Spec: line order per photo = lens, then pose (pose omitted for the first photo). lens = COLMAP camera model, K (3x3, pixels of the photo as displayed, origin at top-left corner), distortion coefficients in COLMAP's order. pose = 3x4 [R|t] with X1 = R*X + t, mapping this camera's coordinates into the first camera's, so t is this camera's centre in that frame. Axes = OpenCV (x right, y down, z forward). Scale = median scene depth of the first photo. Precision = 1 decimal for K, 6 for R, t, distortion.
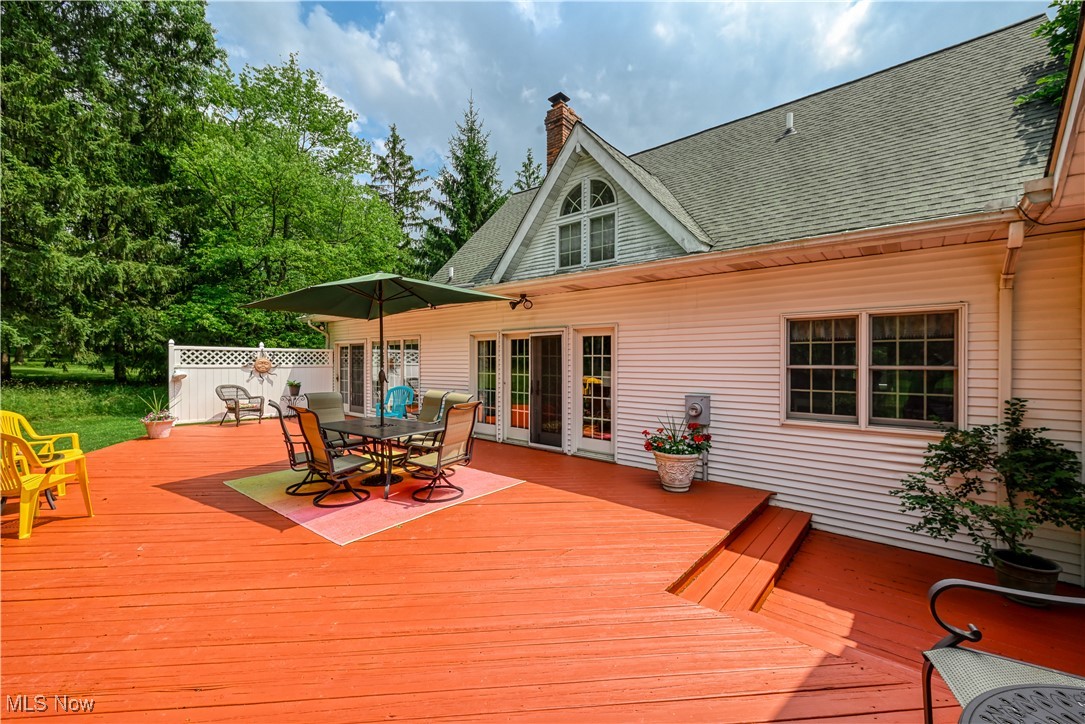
lens RADIAL K [[473.6, 0, 542.5], [0, 473.6, 362.0], [0, 0, 1]] dist [0.001762, 0.000189]
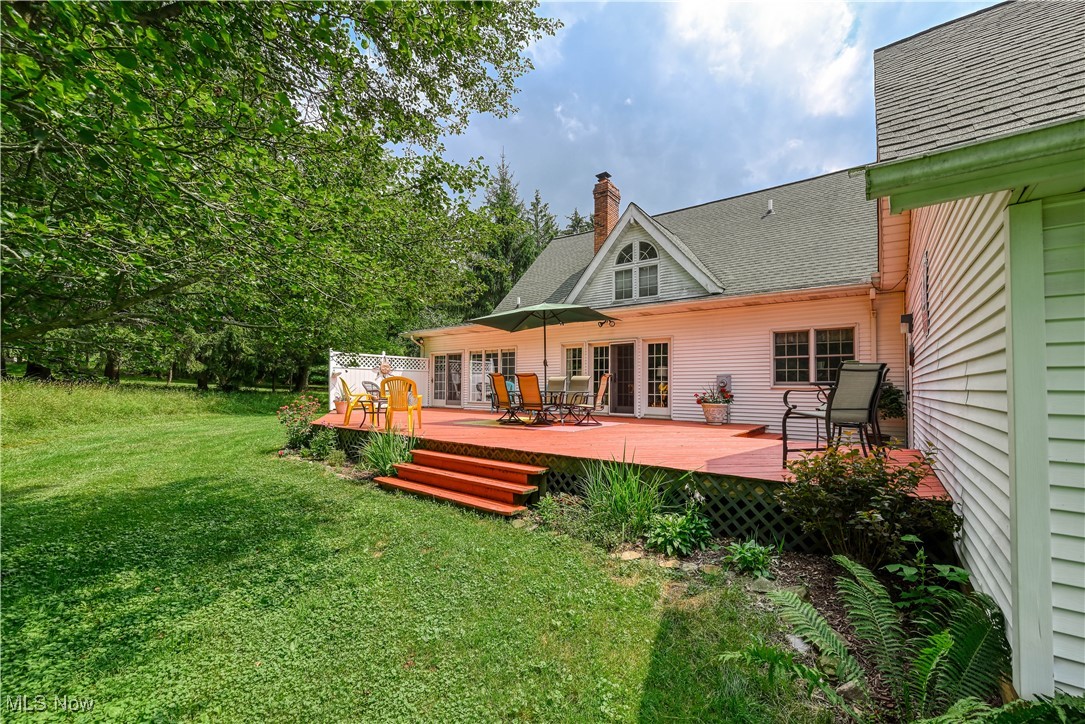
lens RADIAL K [[444.3, 0, 563.1], [0, 444.3, 368.1], [0, 0, 1]] dist [-0.001811, -0.000033]
pose [[0.998620, 0.010607, 0.051427, -0.238418], [-0.008762, 0.999315, -0.035968, 0.072173], [-0.051773, 0.035468, 0.998029, -0.415670]]
